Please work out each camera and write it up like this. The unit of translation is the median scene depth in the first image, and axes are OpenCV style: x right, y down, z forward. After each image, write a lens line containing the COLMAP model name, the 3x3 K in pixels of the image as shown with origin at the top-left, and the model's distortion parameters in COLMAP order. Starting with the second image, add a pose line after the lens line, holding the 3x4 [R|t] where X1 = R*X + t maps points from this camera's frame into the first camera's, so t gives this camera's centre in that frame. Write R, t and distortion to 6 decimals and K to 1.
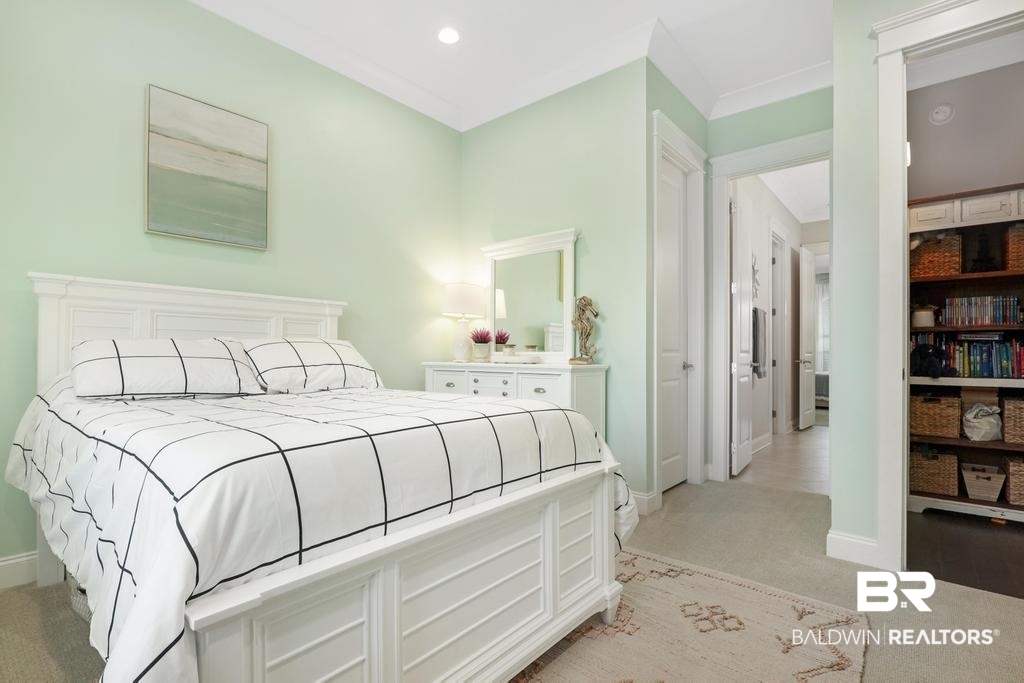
lens RADIAL K [[492.4, 0, 501.7], [0, 492.4, 353.3], [0, 0, 1]] dist [0.002133, 0.000369]
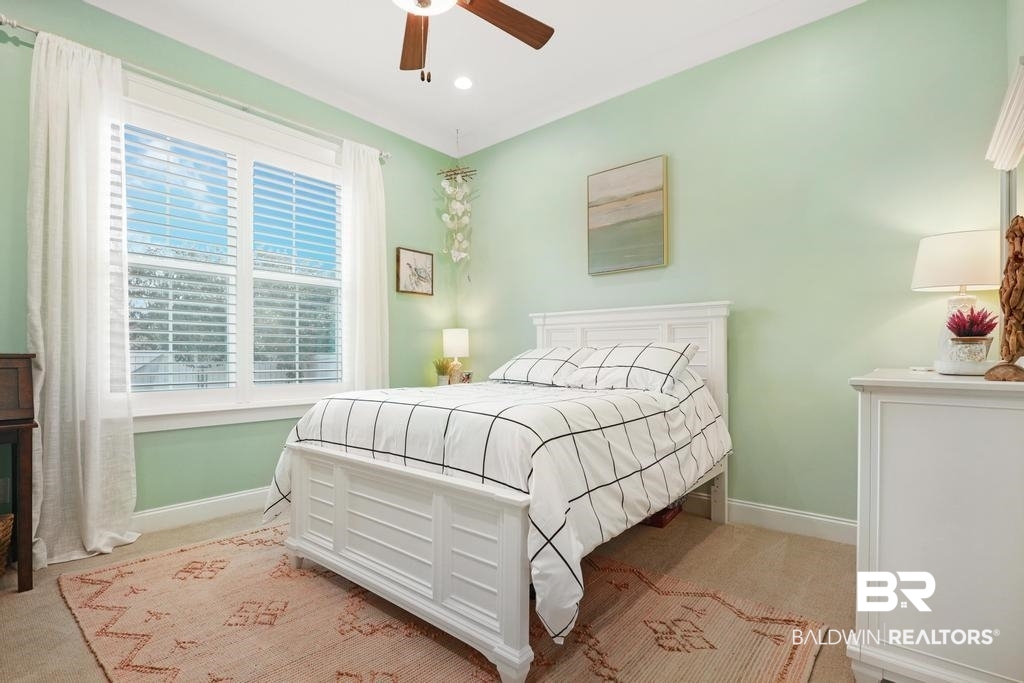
lens RADIAL K [[492.4, 0, 501.7], [0, 492.4, 353.3], [0, 0, 1]] dist [0.002133, 0.000369]
pose [[-0.010413, -0.014923, -0.999834, 0.674728], [-0.003195, 0.999884, -0.014890, 0.010050], [0.999941, 0.003040, -0.010459, 0.664066]]
